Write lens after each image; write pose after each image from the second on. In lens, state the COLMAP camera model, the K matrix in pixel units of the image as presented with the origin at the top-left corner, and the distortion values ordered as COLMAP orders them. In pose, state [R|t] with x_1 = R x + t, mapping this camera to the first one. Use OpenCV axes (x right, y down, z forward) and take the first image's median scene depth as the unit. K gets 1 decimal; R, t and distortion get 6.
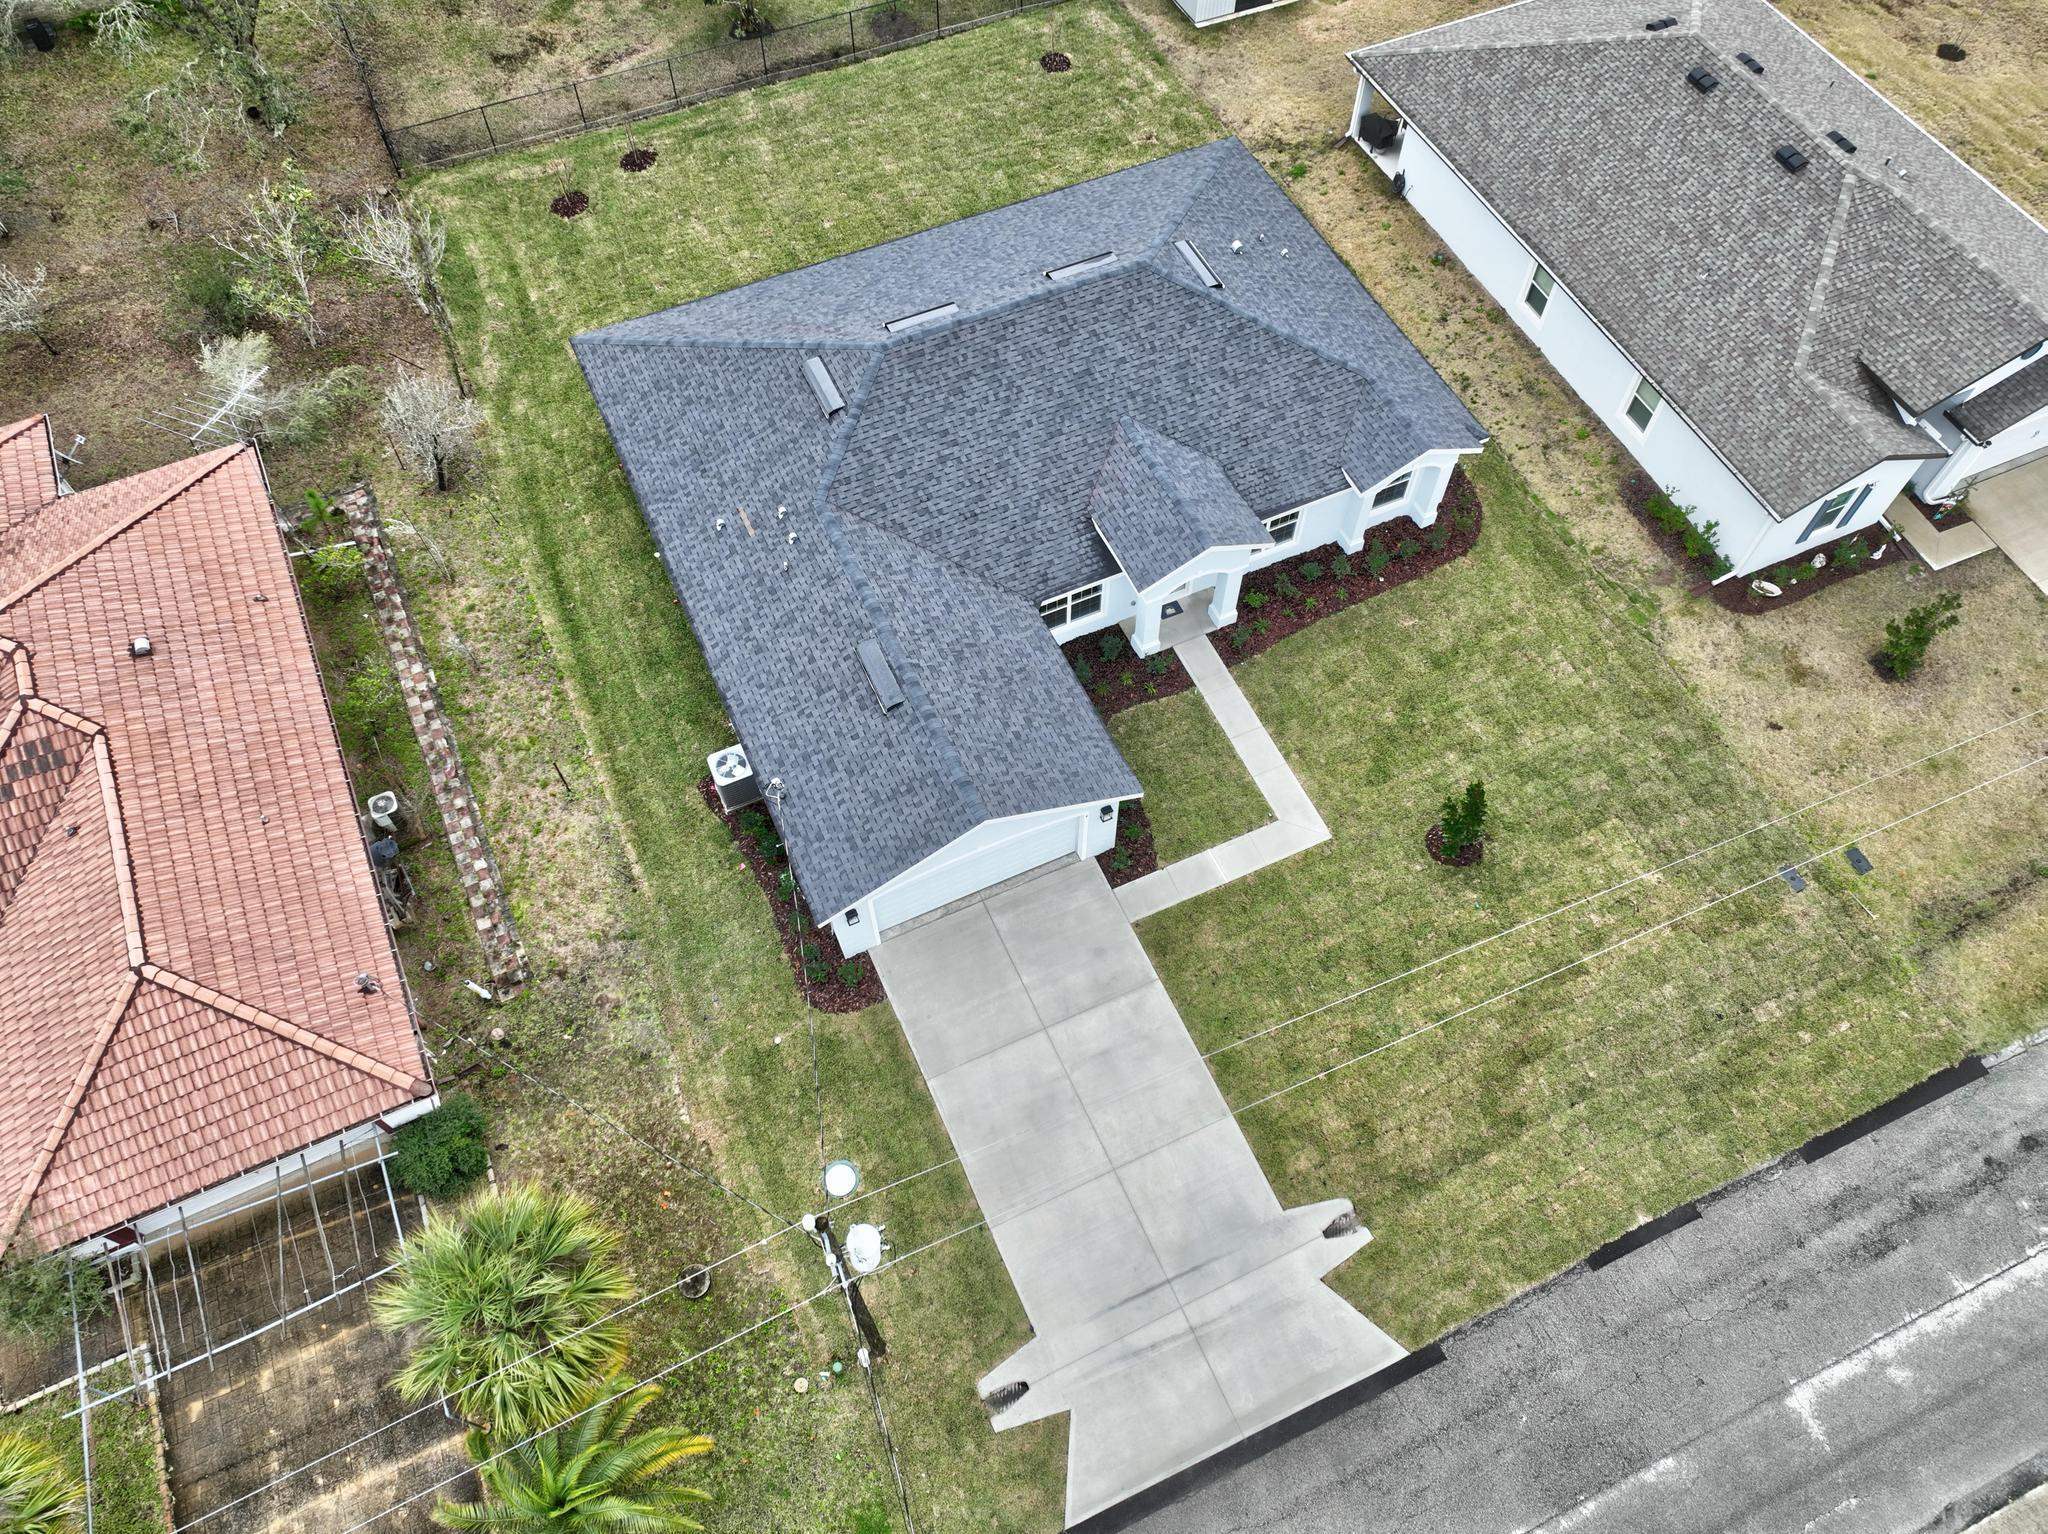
lens RADIAL K [[1439.8, 0, 1023.9], [0, 1439.8, 770.9], [0, 0, 1]] dist [-0.005580, 0.025204]
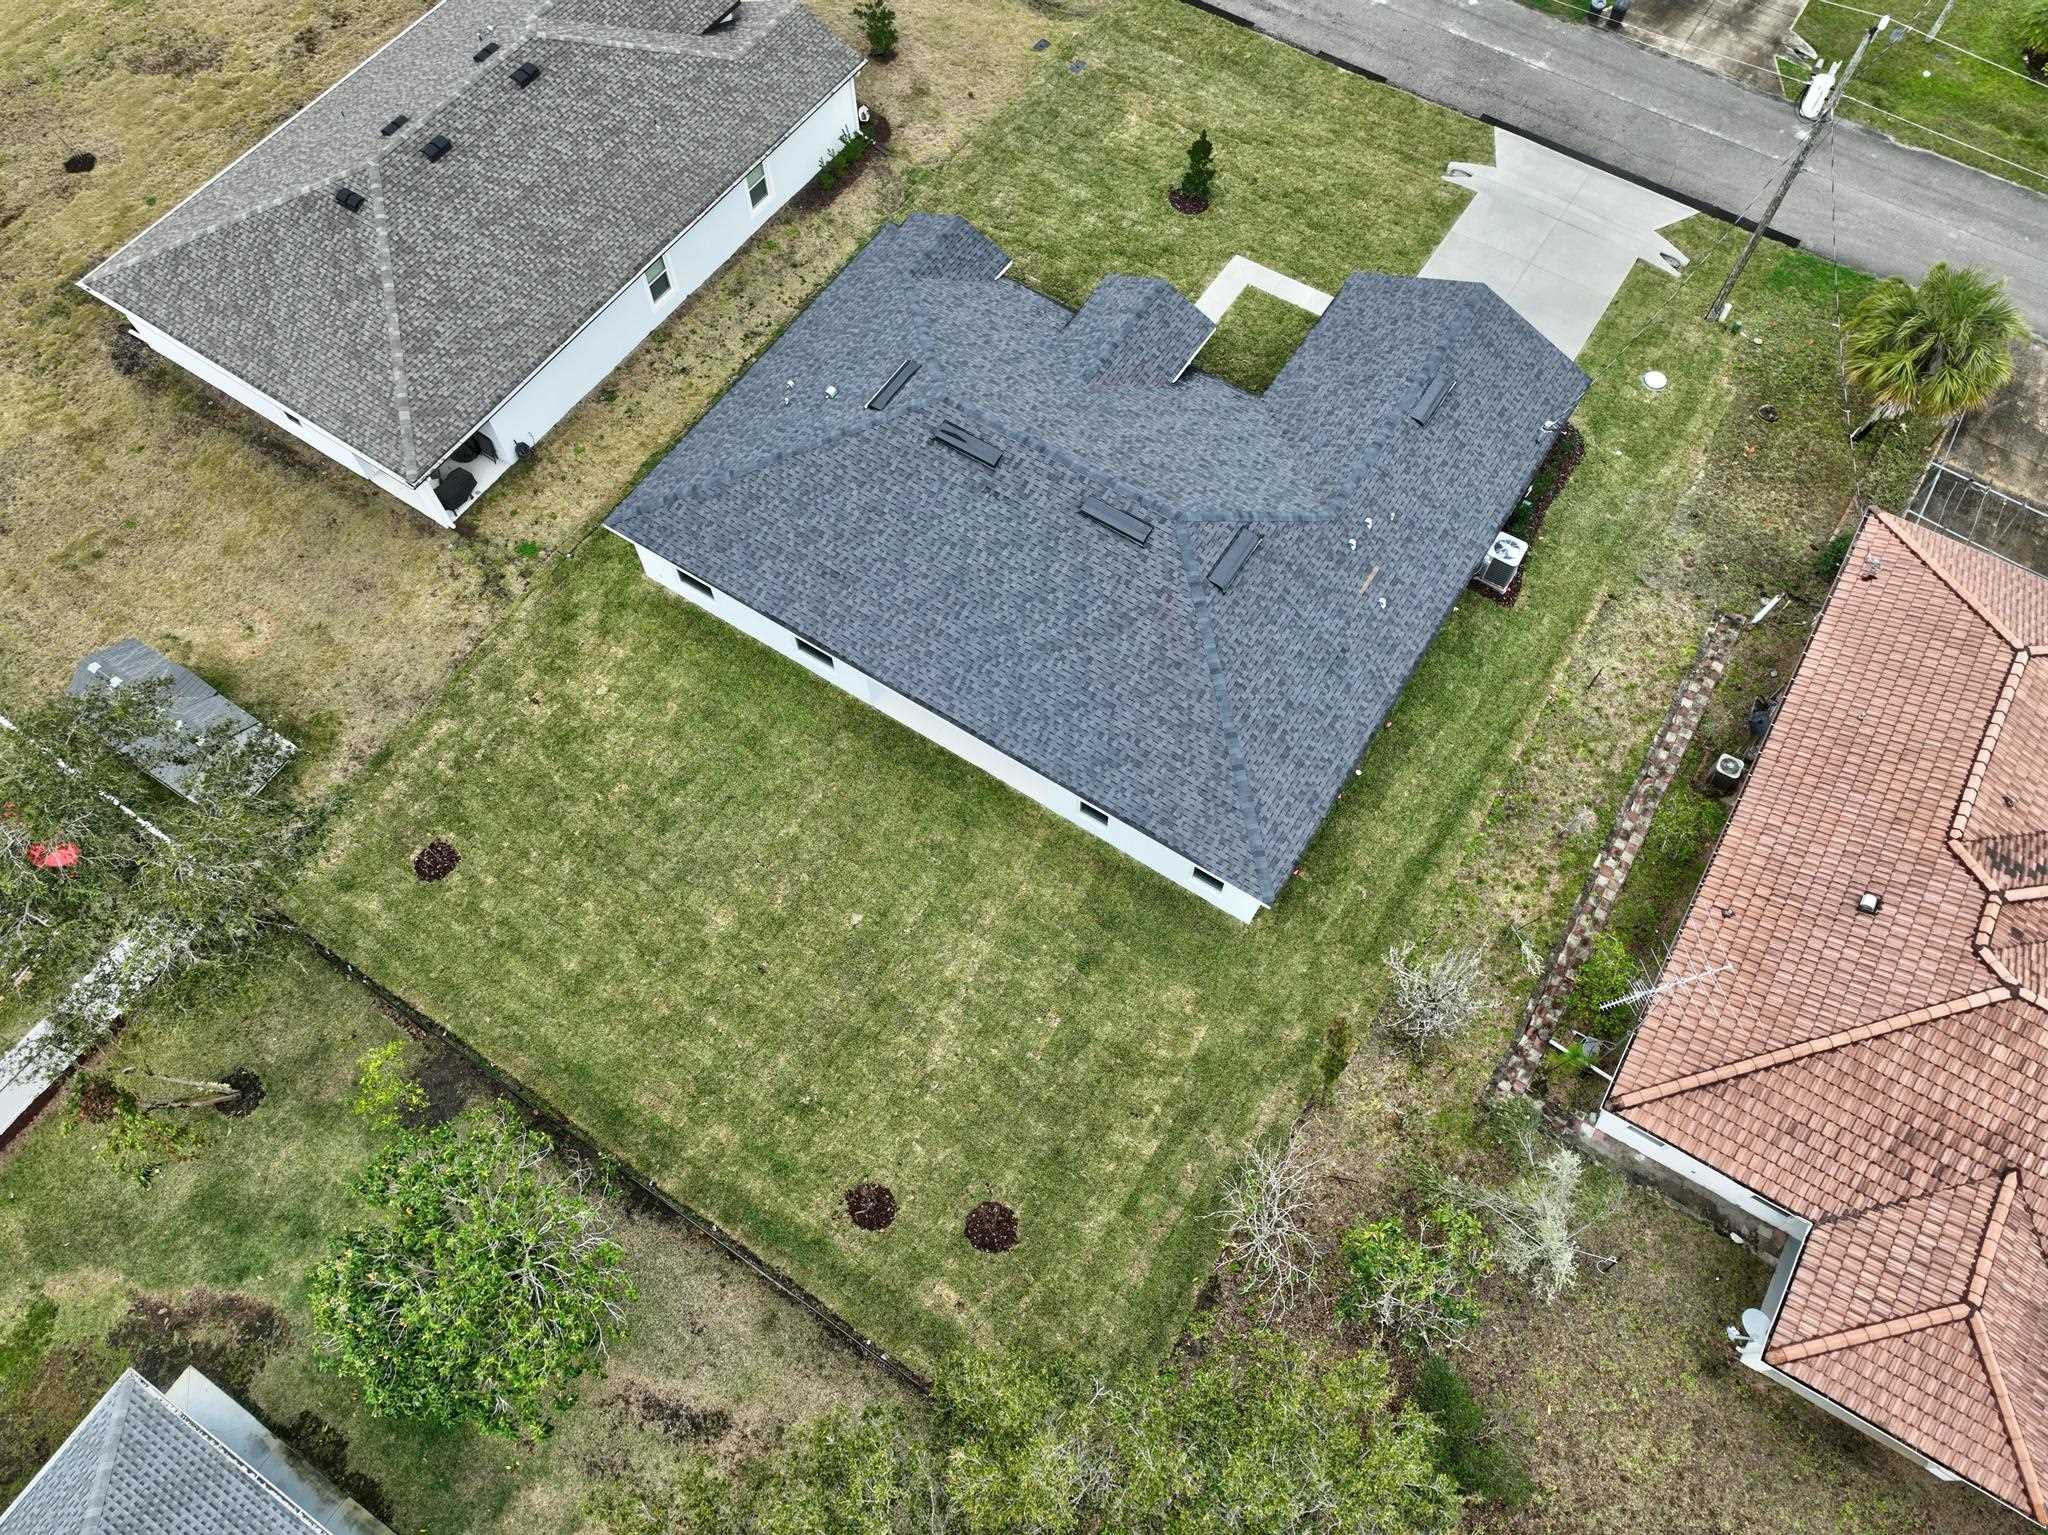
lens RADIAL K [[1442.4, 0, 1024.1], [0, 1442.4, 772.4], [0, 0, 1]] dist [-0.005862, 0.025570]
pose [[-0.536754, -0.751035, 0.384501, -0.553177], [0.726645, -0.179866, 0.663050, -1.055666], [-0.428815, 0.635291, 0.642280, 0.490711]]
